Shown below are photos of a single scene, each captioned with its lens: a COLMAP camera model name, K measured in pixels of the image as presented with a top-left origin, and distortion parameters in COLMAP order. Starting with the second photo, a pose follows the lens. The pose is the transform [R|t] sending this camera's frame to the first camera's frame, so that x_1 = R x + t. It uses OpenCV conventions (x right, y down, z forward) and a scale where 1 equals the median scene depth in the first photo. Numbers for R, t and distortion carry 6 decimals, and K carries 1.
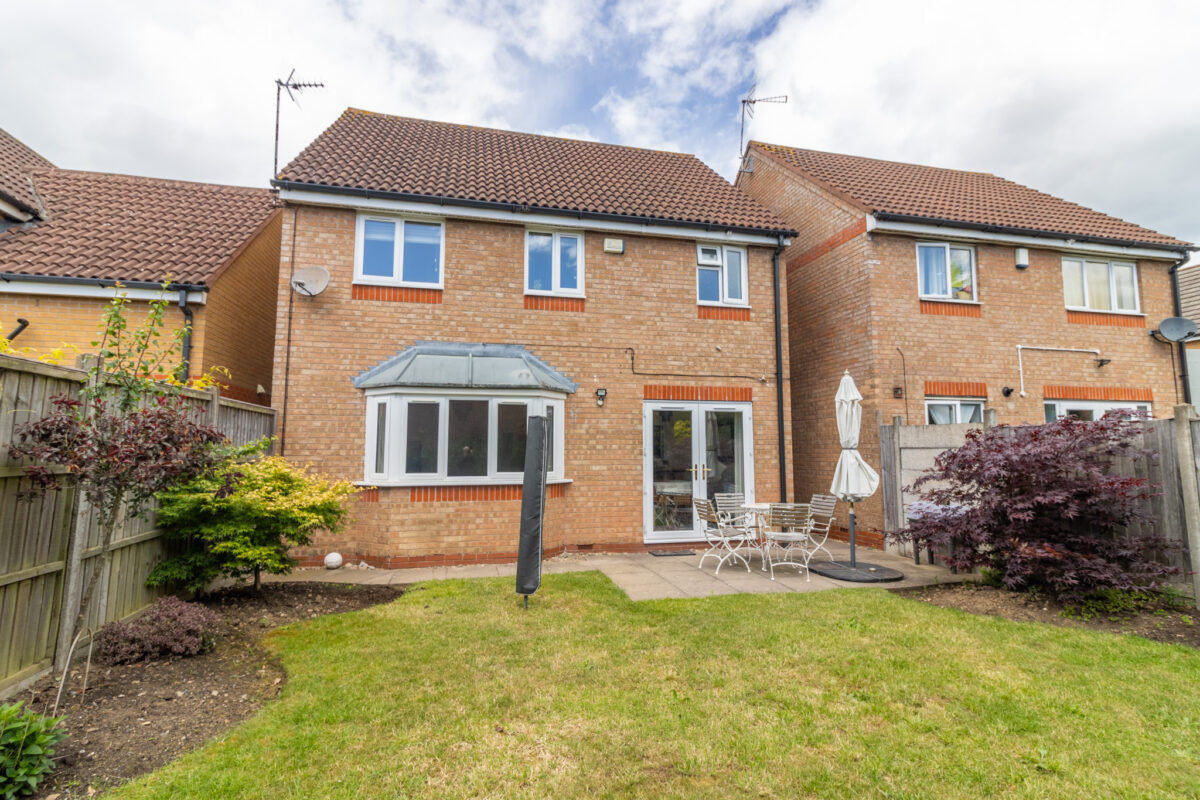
lens RADIAL K [[569.5, 0, 596.6], [0, 569.5, 397.8], [0, 0, 1]] dist [0.009744, 0.000971]
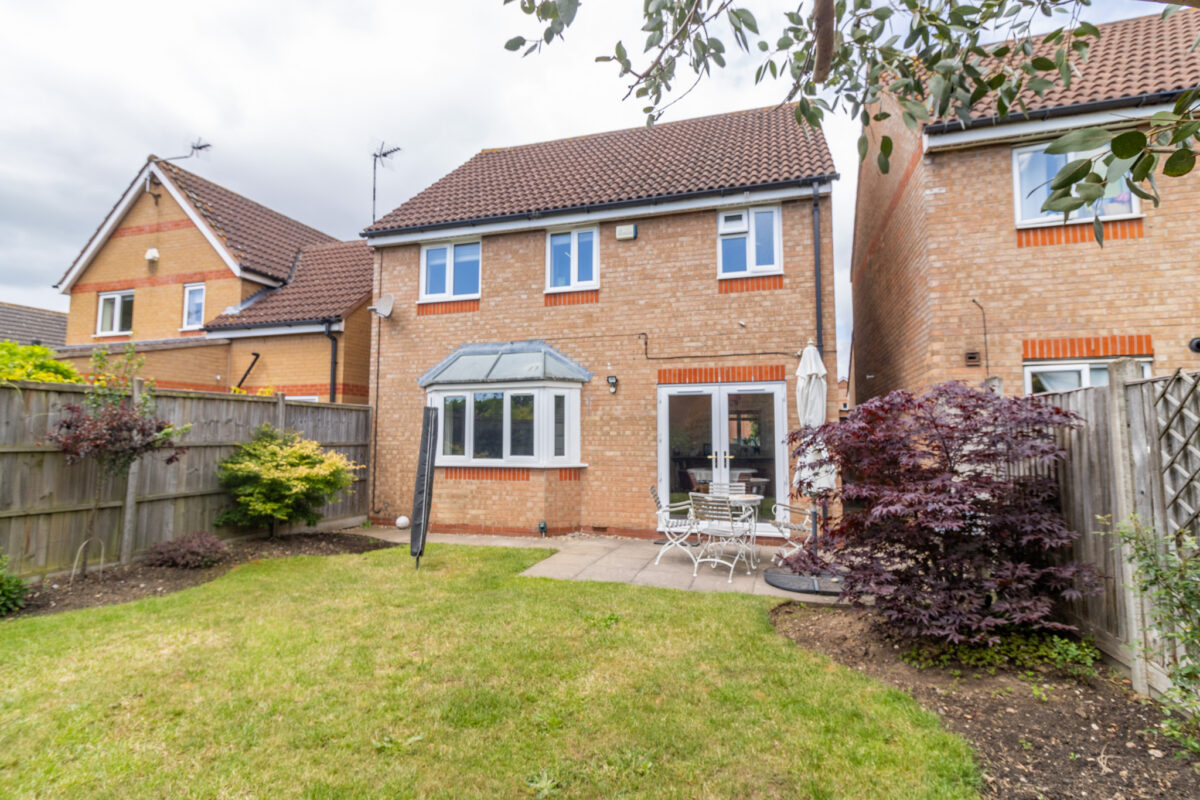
lens RADIAL K [[569.5, 0, 593.2], [0, 569.5, 398.1], [0, 0, 1]] dist [0.009744, 0.000971]
pose [[0.865617, -0.036114, -0.499403, 0.475479], [0.046876, 0.998860, 0.009019, 0.012437], [0.498508, -0.031217, 0.866323, 0.097322]]
